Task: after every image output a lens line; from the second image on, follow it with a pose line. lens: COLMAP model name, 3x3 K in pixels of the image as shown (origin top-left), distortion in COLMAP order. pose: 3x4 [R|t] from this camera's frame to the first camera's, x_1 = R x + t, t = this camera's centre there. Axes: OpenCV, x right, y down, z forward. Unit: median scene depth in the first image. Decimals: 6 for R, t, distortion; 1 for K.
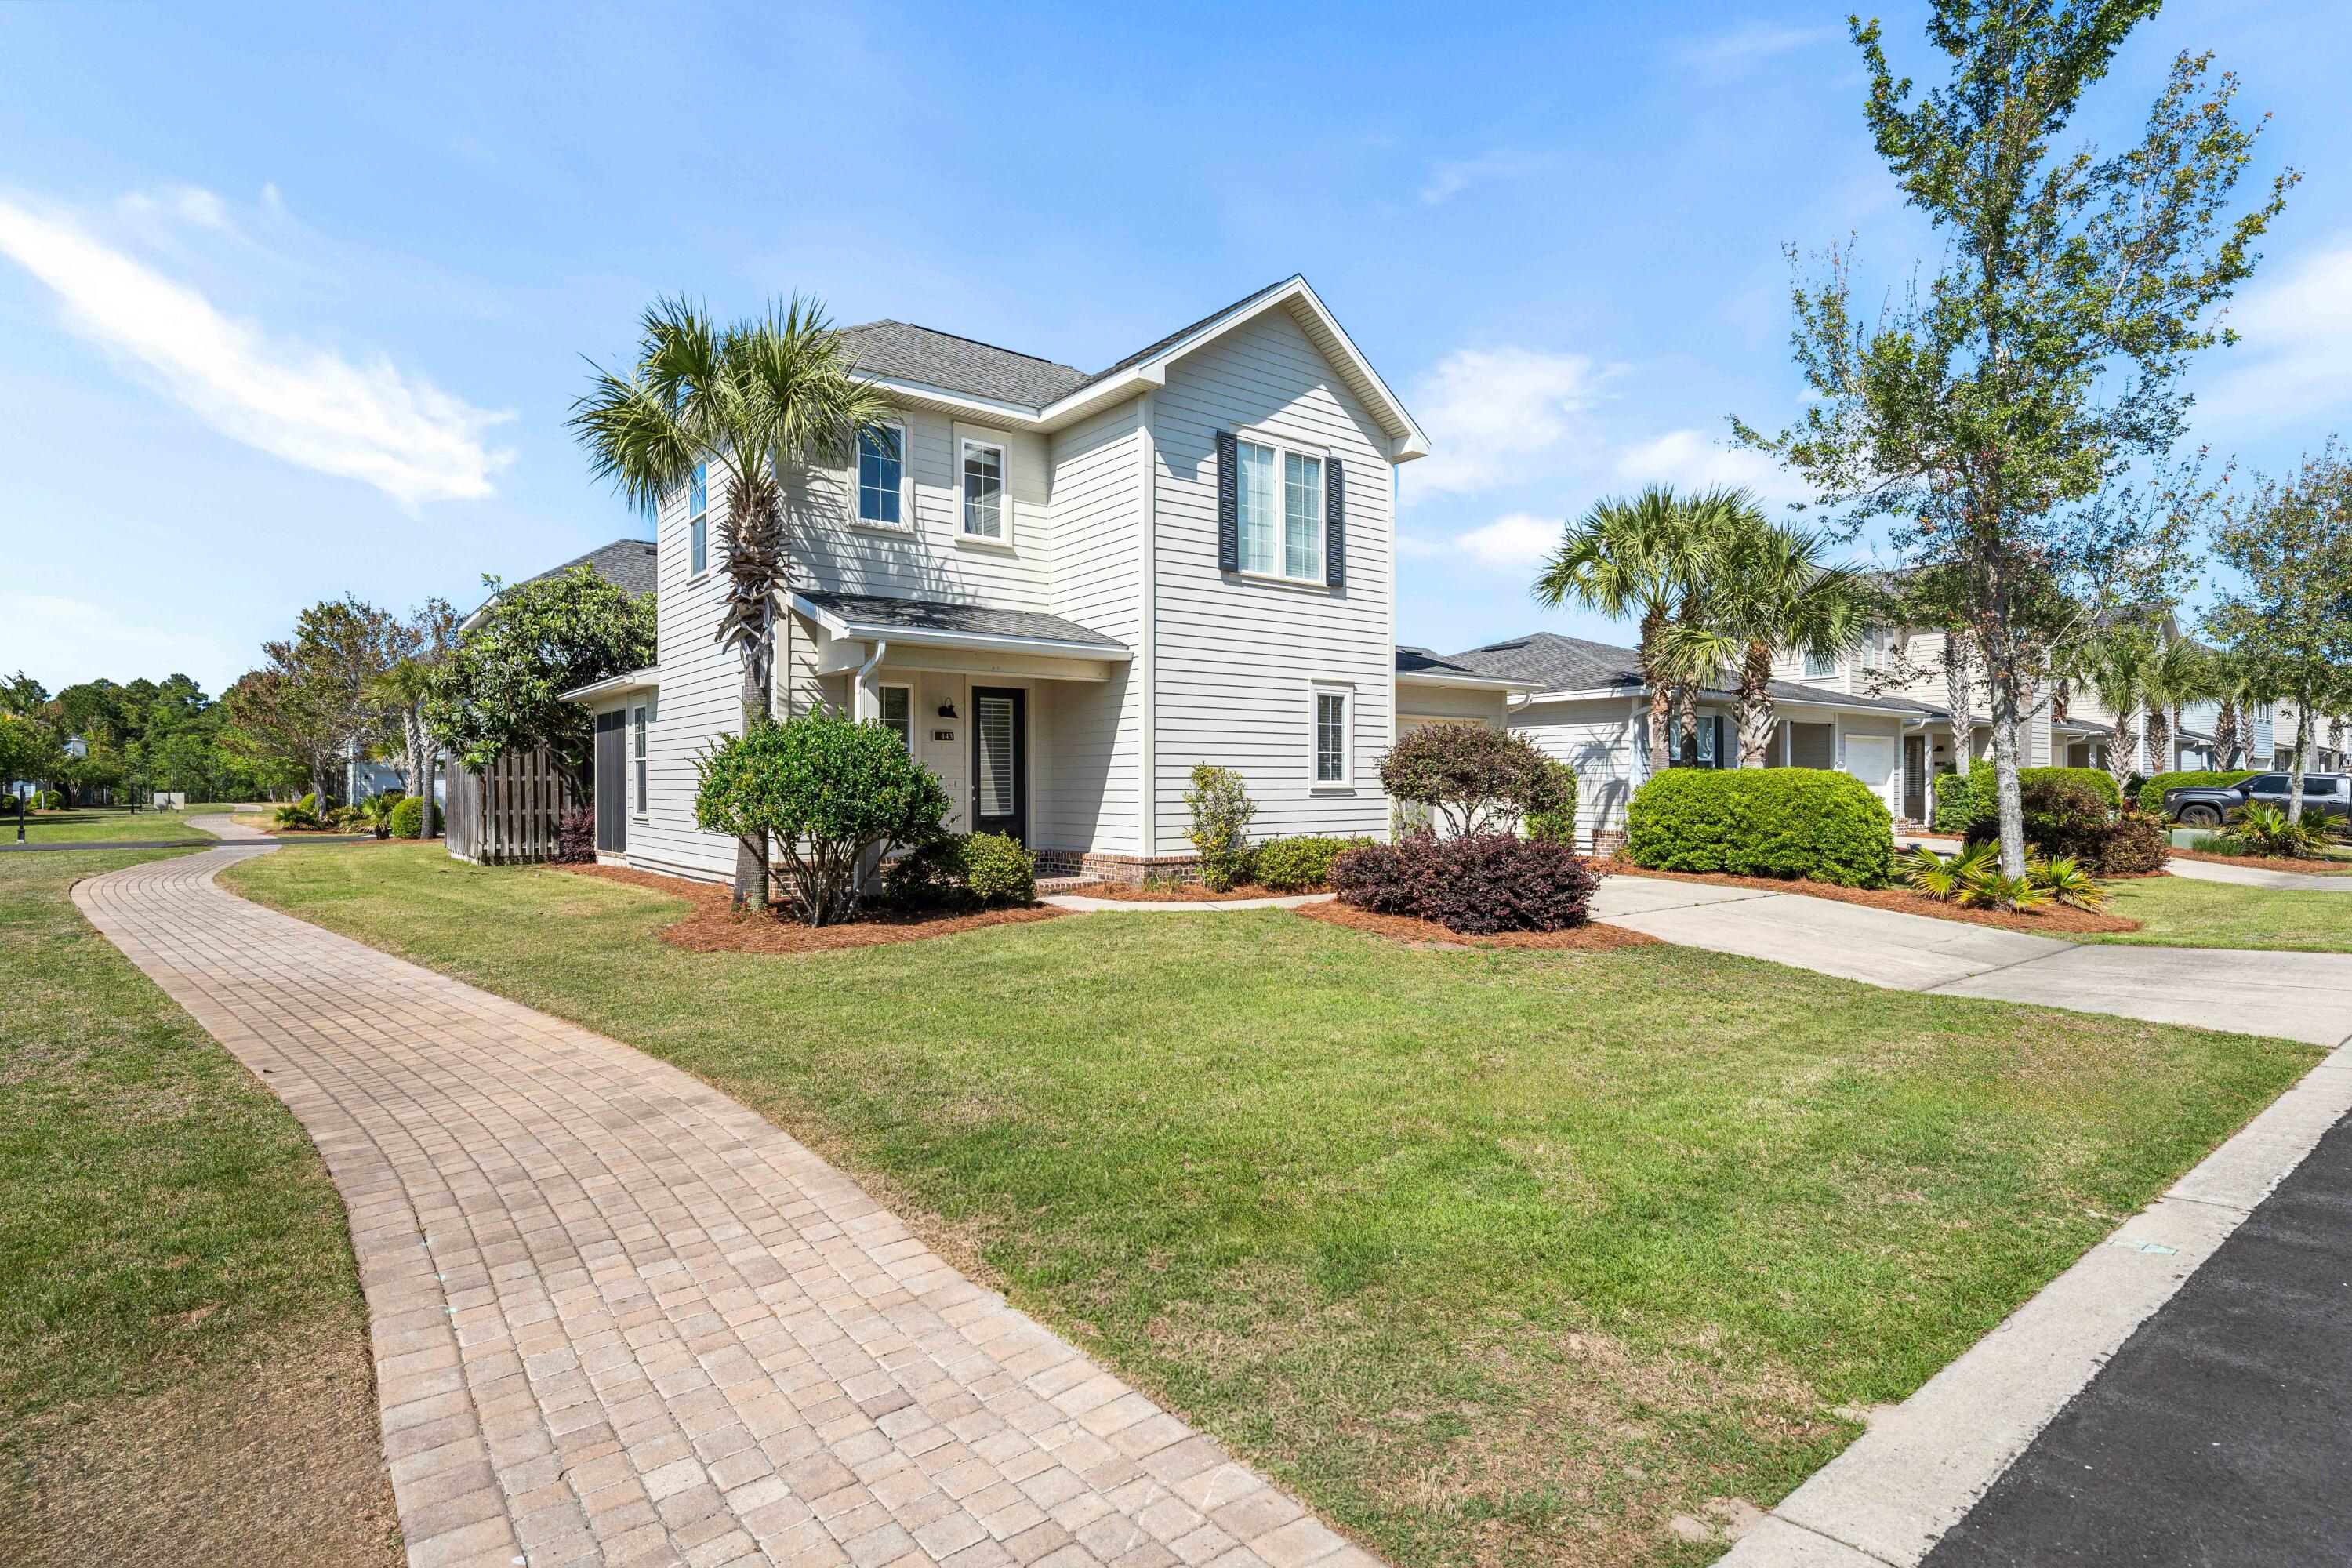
lens RADIAL K [[1156.3, 0, 1176.0], [0, 1156.3, 784.0], [0, 0, 1]] dist [-0.001185, -0.000049]
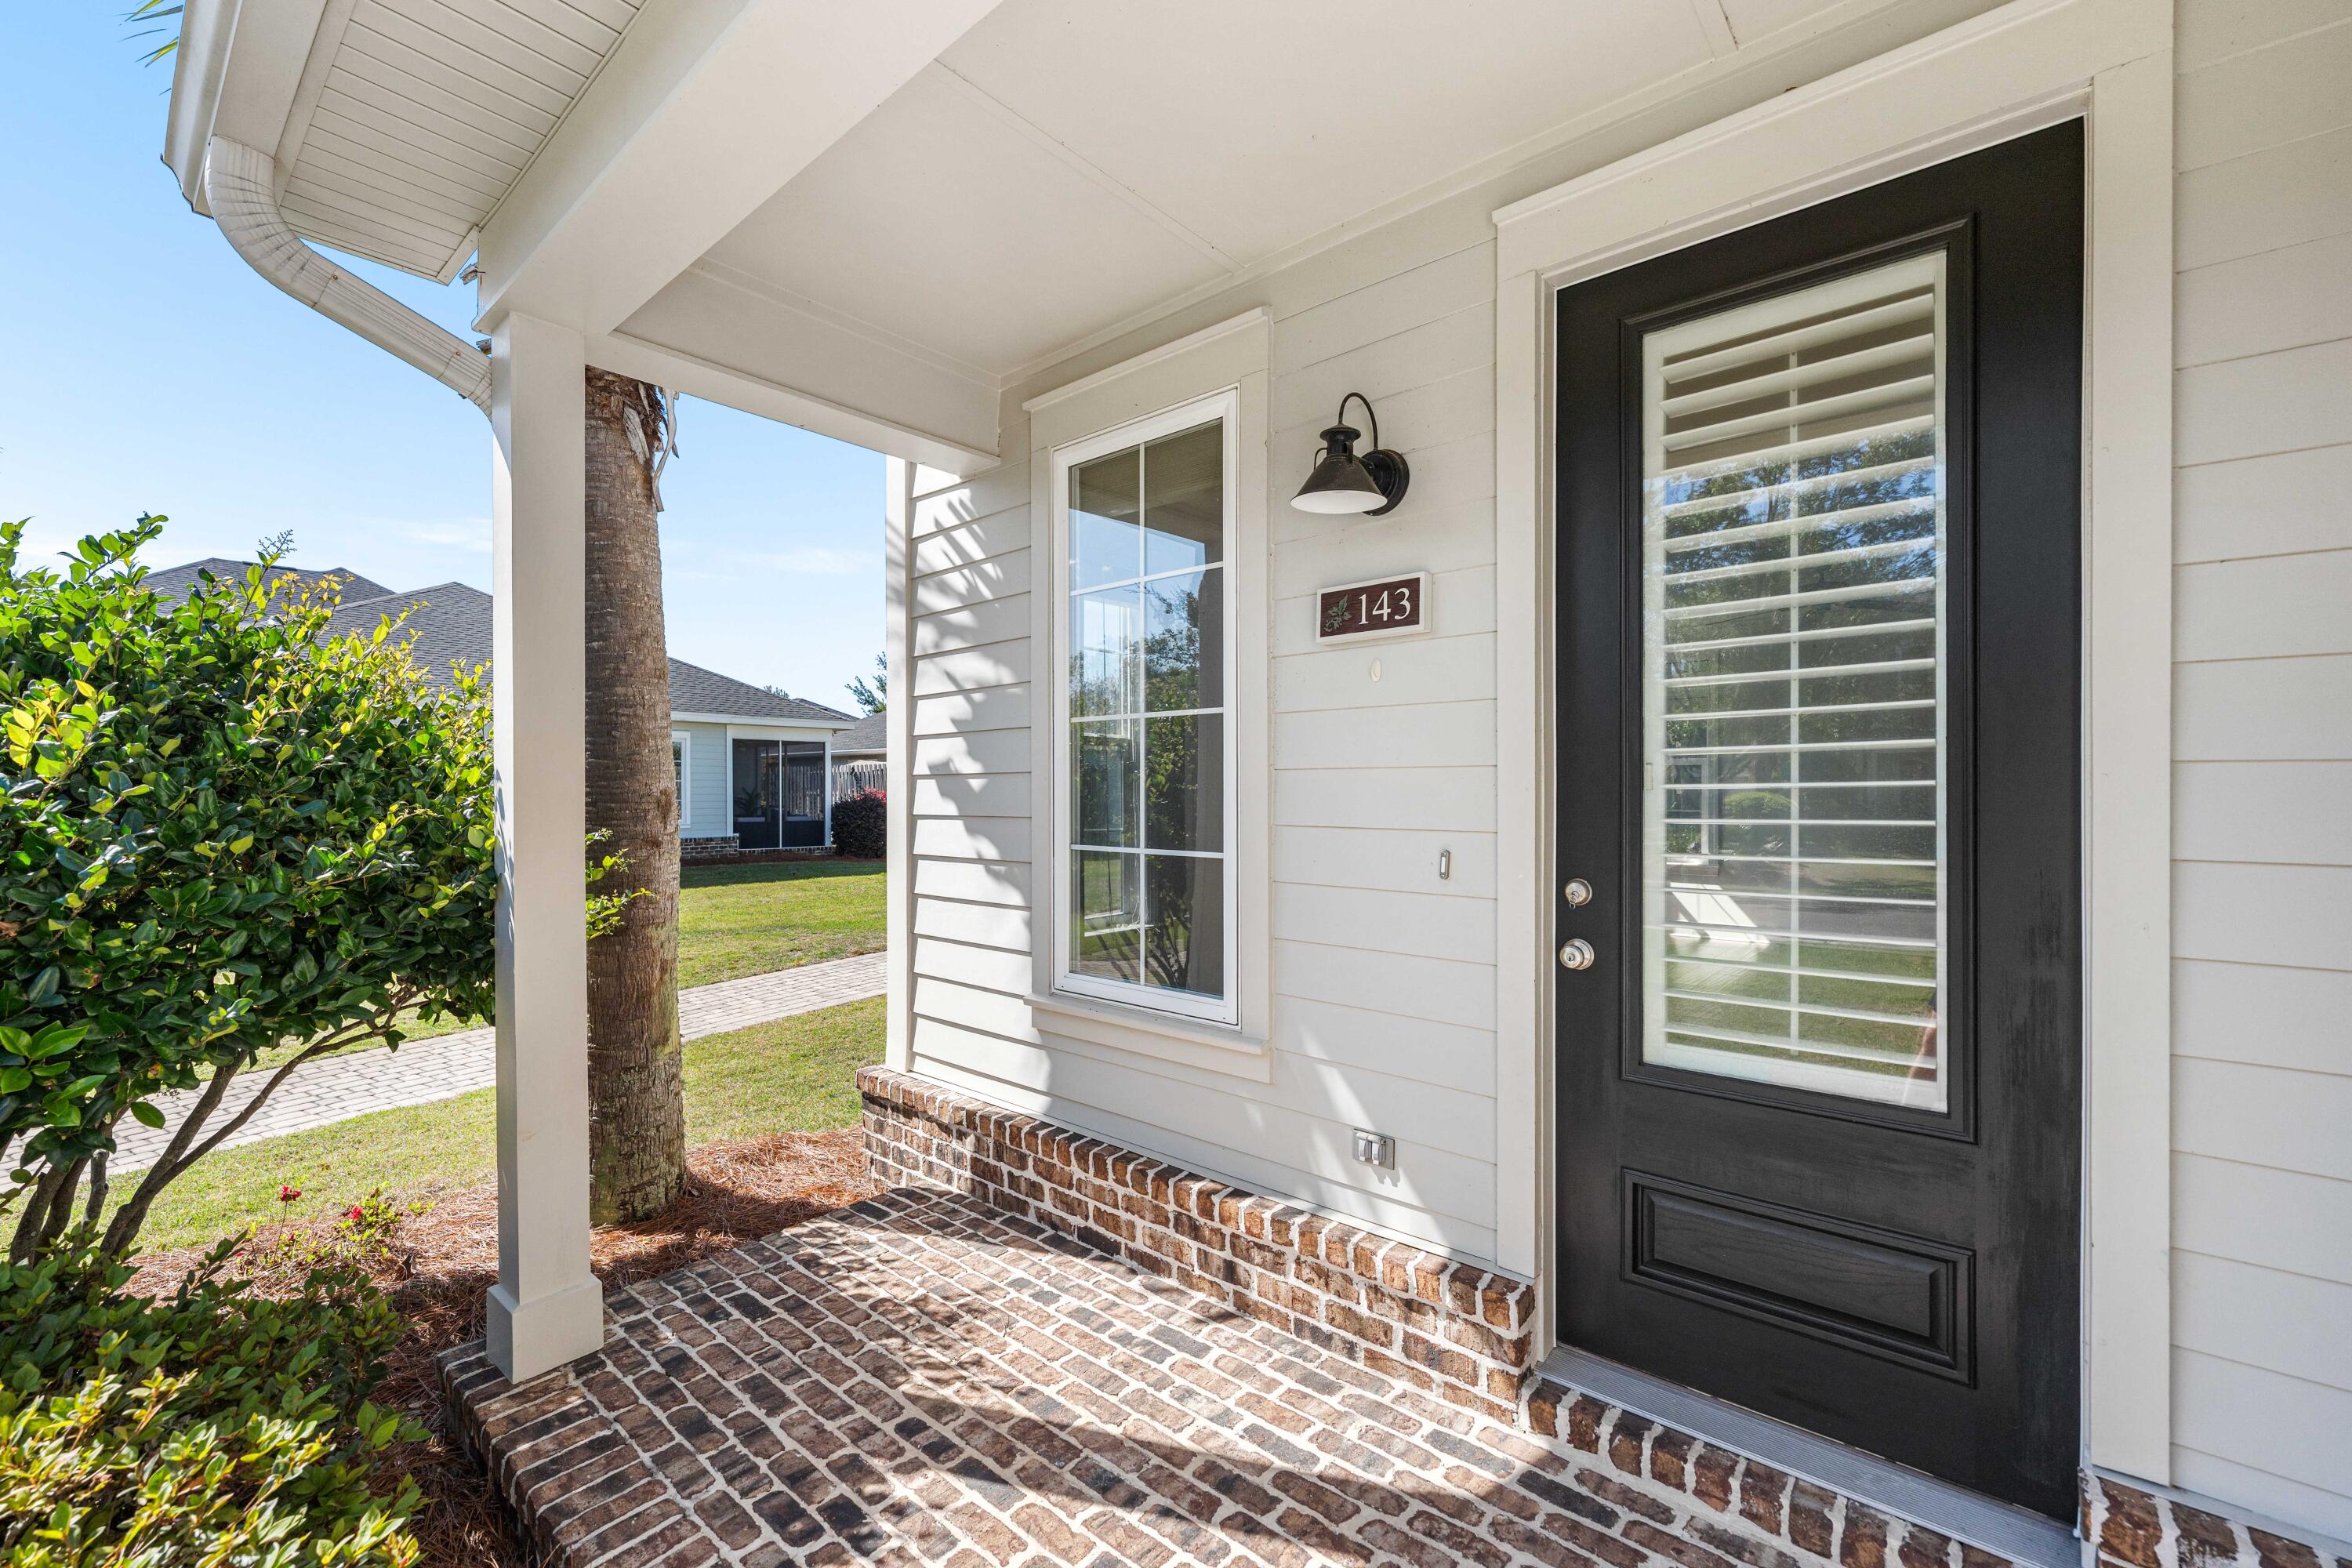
lens RADIAL K [[953.1, 0, 1176.0], [0, 953.1, 784.0], [0, 0, 1]] dist [-0.000531, -0.000099]
pose [[0.202626, 0.003809, -0.979249, -0.051724], [0.001924, 0.999989, 0.004288, -0.013107], [0.979254, -0.002753, 0.202616, 0.935098]]
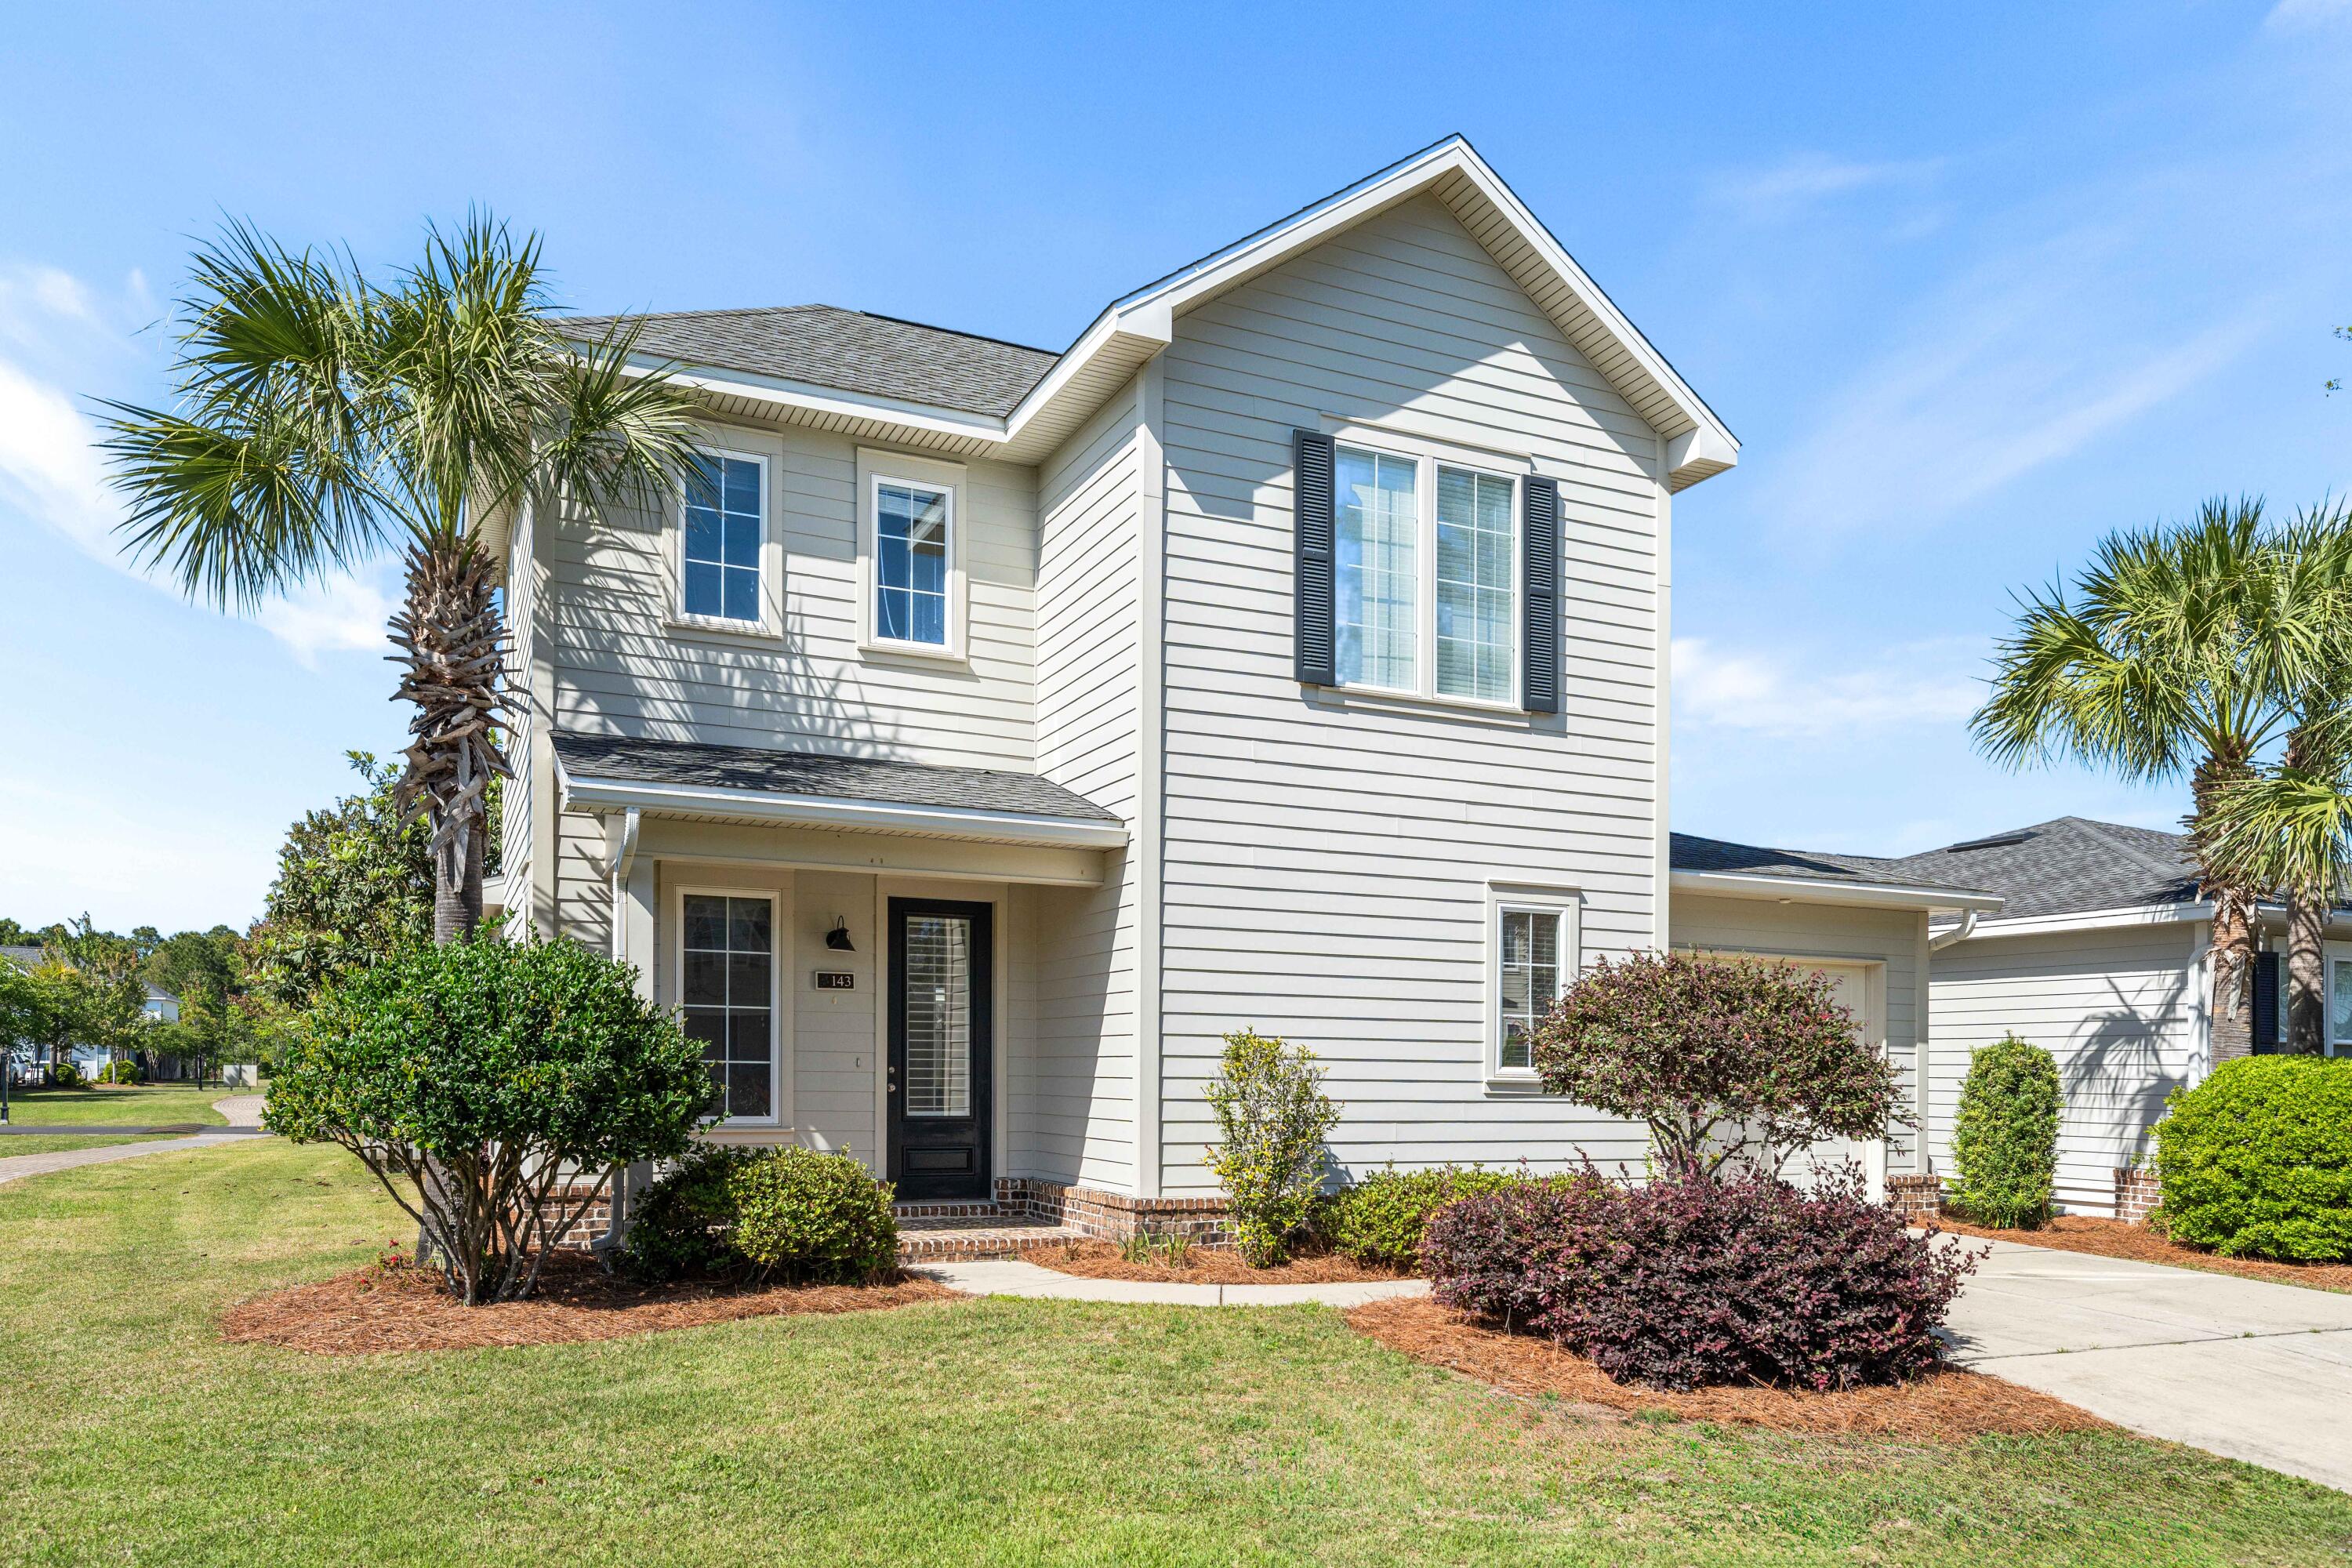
lens RADIAL K [[1662.7, 0, 1189.5], [0, 1662.7, 1068.2], [0, 0, 1]] dist [0.002392, -0.000470]
pose [[0.973603, 0.016351, -0.227660, 0.169952], [-0.017202, 0.999850, -0.001756, 0.001512], [0.227598, 0.005625, 0.973739, 0.213534]]
